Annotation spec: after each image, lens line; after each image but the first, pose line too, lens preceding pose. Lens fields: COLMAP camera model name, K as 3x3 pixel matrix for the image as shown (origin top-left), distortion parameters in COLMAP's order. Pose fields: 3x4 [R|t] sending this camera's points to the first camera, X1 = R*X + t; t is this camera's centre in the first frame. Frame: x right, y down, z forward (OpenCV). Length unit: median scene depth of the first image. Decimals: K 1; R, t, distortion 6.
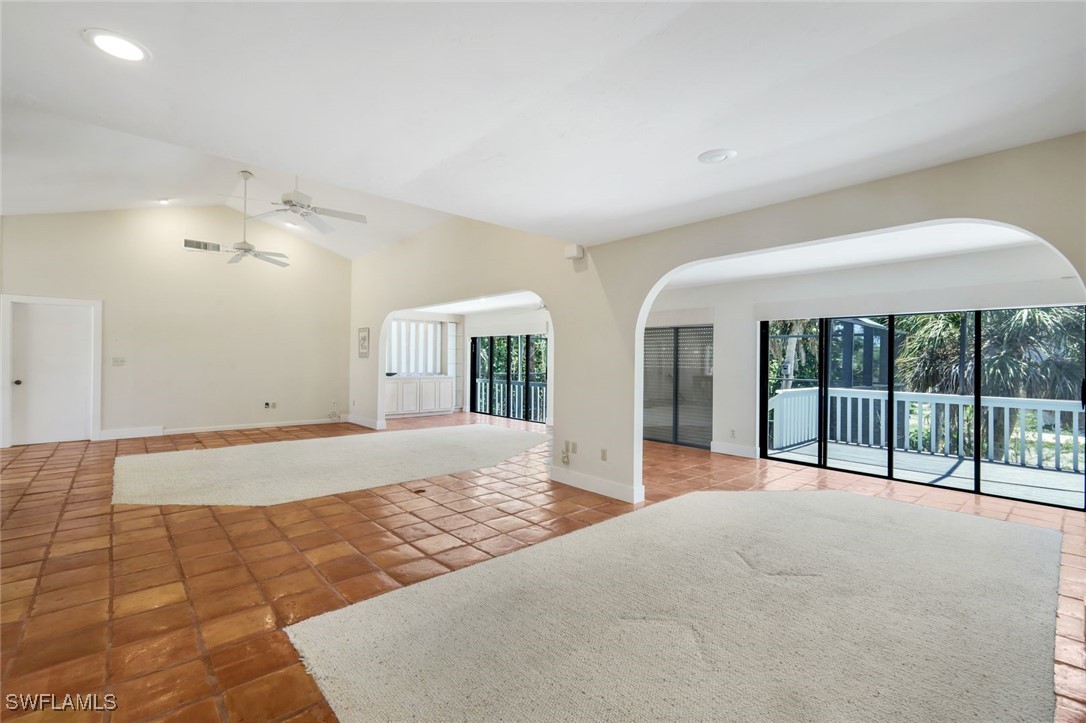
lens RADIAL K [[474.7, 0, 543.0], [0, 474.7, 361.5], [0, 0, 1]] dist [0.018889, 0.000156]
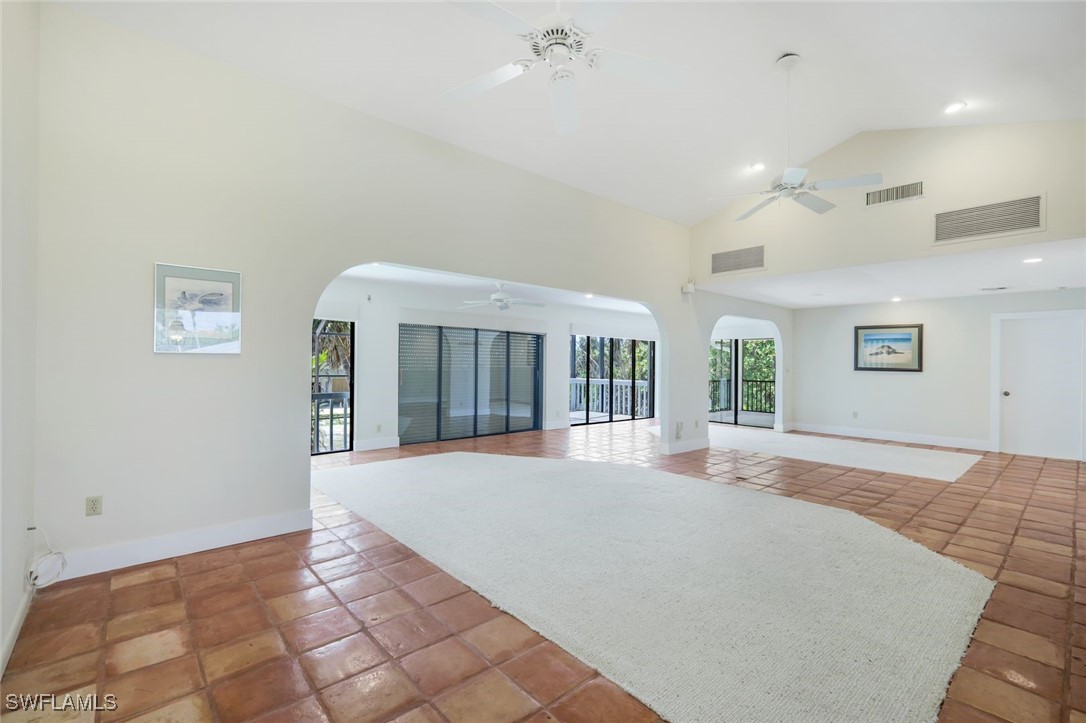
lens RADIAL K [[476.0, 0, 541.4], [0, 476.0, 360.4], [0, 0, 1]] dist [0.005413, 0.000035]
pose [[0.014890, -0.004566, 0.999879, -0.982849], [-0.010264, 0.999936, 0.004719, -0.009592], [-0.999836, -0.010334, 0.014842, 1.015229]]
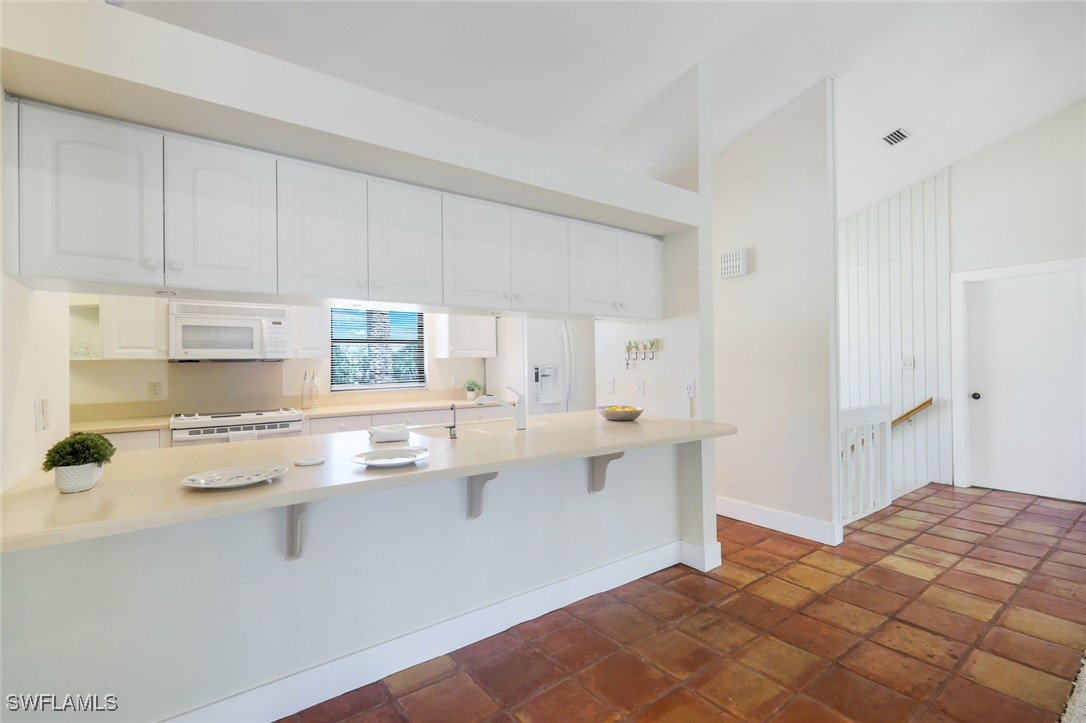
lens RADIAL K [[476.0, 0, 541.4], [0, 476.0, 360.4], [0, 0, 1]] dist [0.005413, 0.000035]
pose [[-0.089072, -0.019104, -0.995842, -0.340255], [0.005764, 0.999789, -0.019695, 0.001451], [0.996008, -0.007494, -0.088943, 0.438450]]
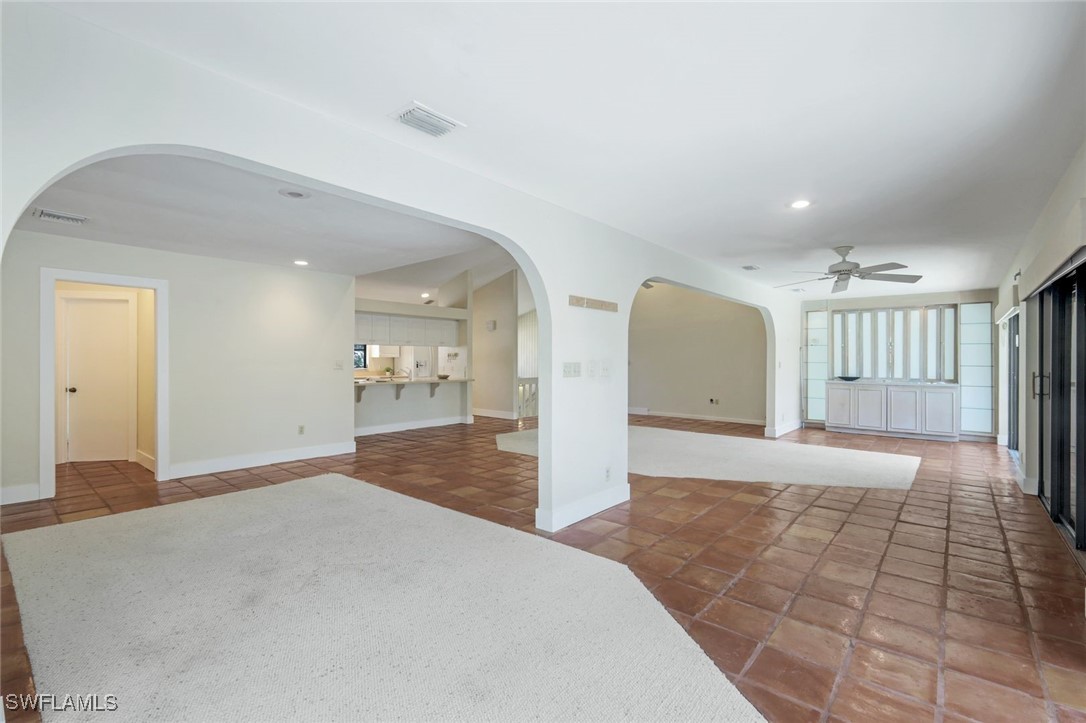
lens RADIAL K [[476.0, 0, 541.4], [0, 476.0, 360.4], [0, 0, 1]] dist [0.005413, 0.000035]
pose [[0.137166, -0.010705, -0.990490, 0.647678], [-0.003129, 0.999932, -0.011240, 0.009977], [0.990543, 0.004641, 0.137123, 0.567219]]
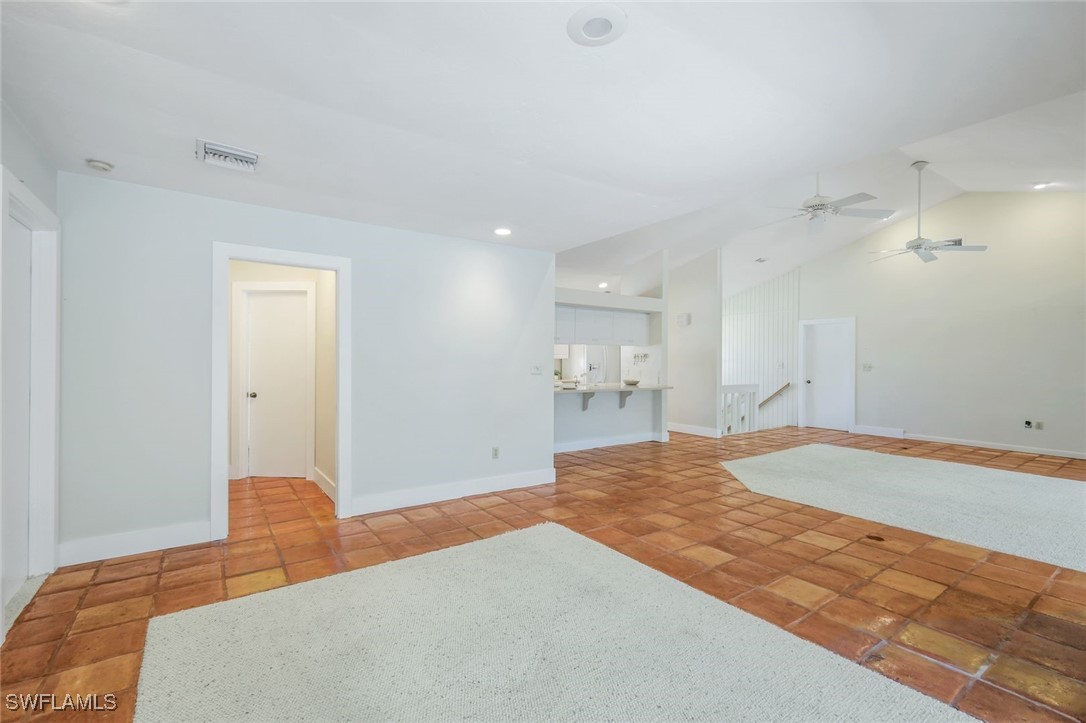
lens RADIAL K [[476.0, 0, 541.4], [0, 476.0, 360.4], [0, 0, 1]] dist [0.005413, 0.000035]
pose [[-0.112653, -0.014203, -0.993533, 0.375155], [-0.009983, 0.999864, -0.013161, 0.006723], [0.993584, 0.008436, -0.112780, 0.386174]]
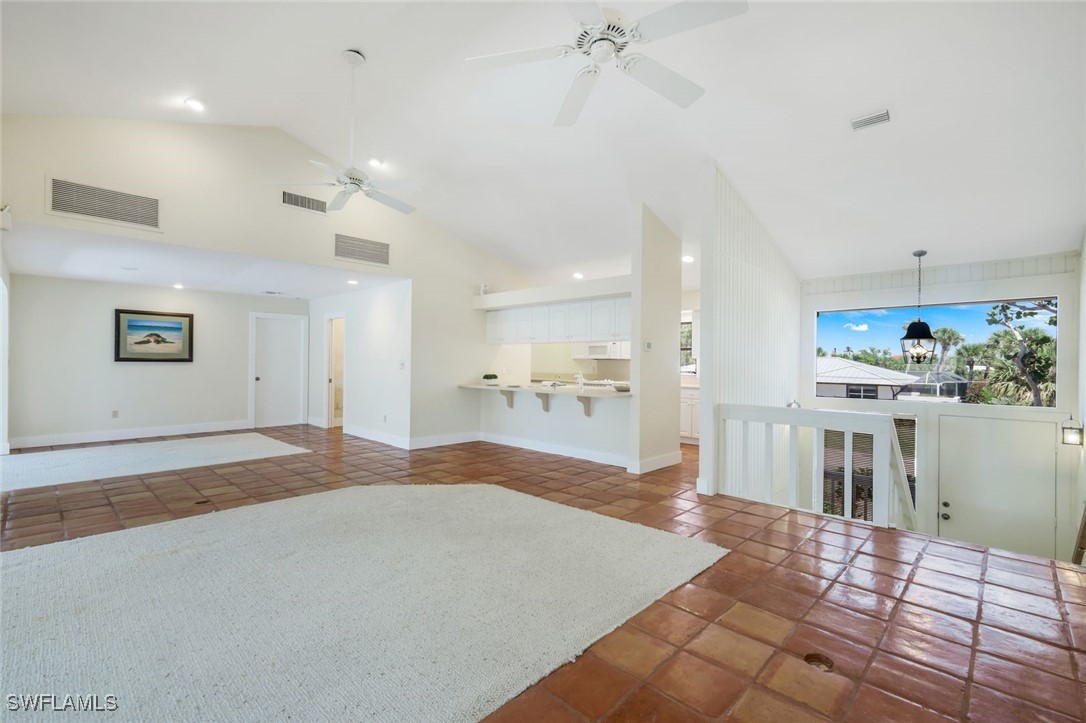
lens RADIAL K [[482.6, 0, 546.3], [0, 482.6, 358.8], [0, 0, 1]] dist [-0.000029, -0.000123]
pose [[-0.997096, -0.017570, -0.074107, -0.578466], [-0.017427, 0.999845, -0.002566, -0.005170], [0.074141, -0.001267, -0.997247, 1.350838]]
